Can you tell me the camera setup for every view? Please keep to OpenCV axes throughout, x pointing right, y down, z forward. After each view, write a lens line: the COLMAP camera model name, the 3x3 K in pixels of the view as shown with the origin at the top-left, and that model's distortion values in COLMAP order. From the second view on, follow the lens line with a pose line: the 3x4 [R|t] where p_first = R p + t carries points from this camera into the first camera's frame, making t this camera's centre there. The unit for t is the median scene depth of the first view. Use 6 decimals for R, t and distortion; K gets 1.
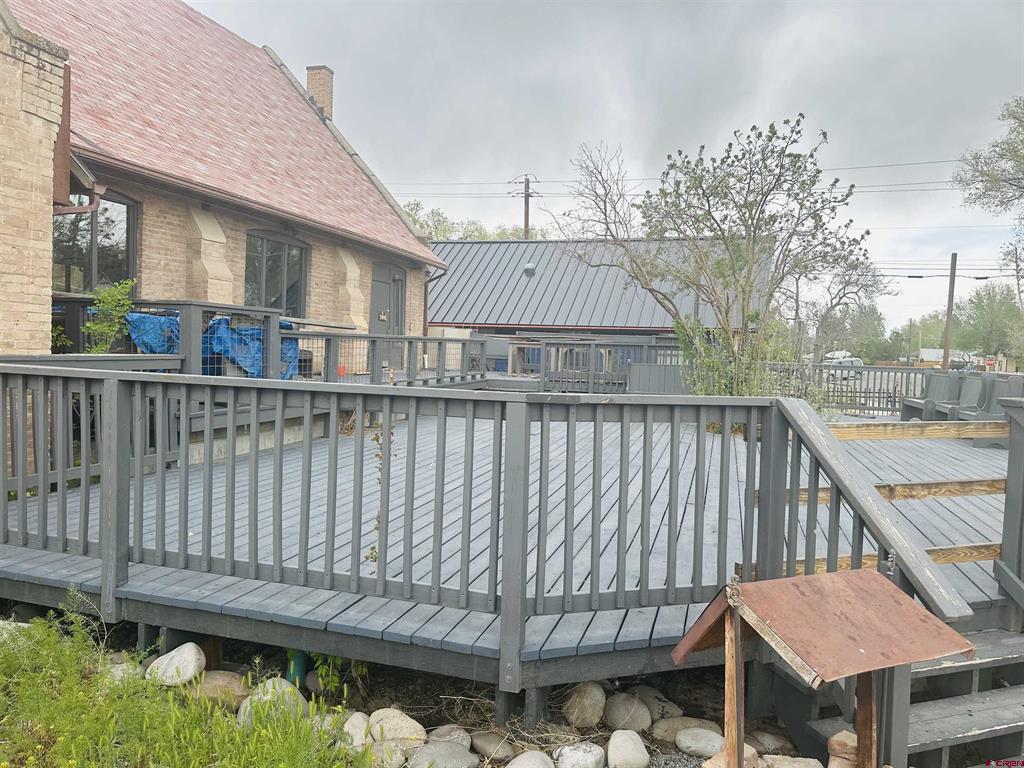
lens RADIAL K [[718.9, 0, 512.0], [0, 718.9, 384.0], [0, 0, 1]] dist [0.057862, -0.063480]
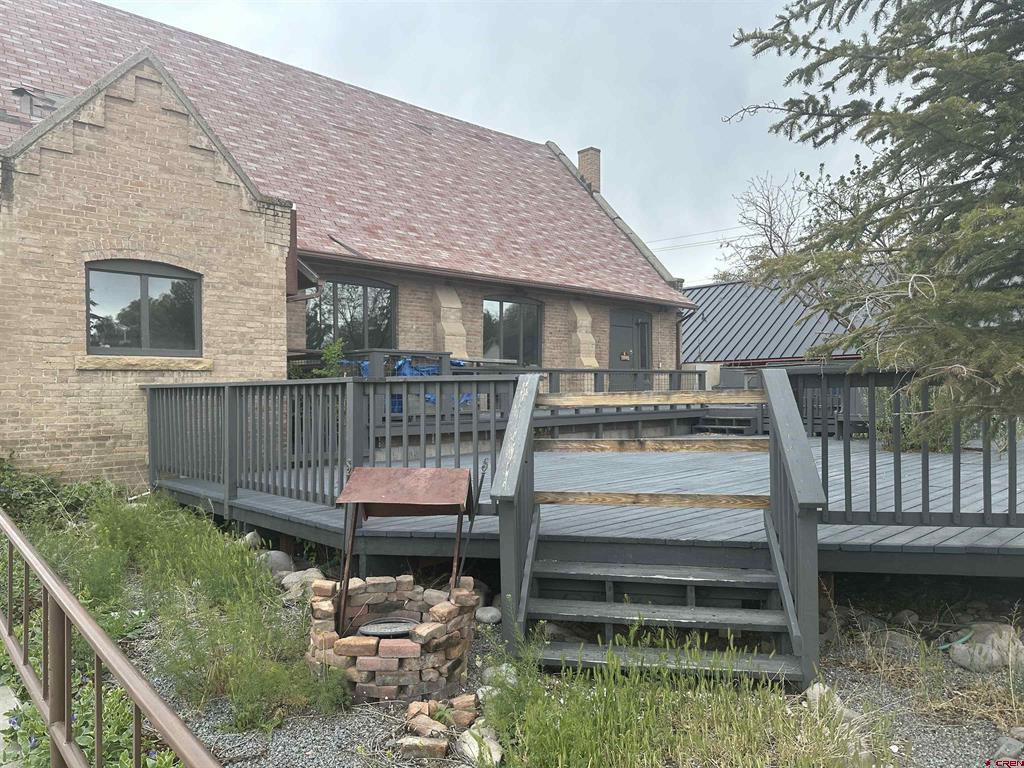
lens RADIAL K [[708.3, 0, 509.7], [0, 708.3, 393.3], [0, 0, 1]] dist [0.149302, -0.241035]
pose [[0.863358, -0.044394, -0.502636, 0.338706], [0.014963, 0.997937, -0.062439, 0.046373], [0.504371, 0.046386, 0.862240, -0.076395]]
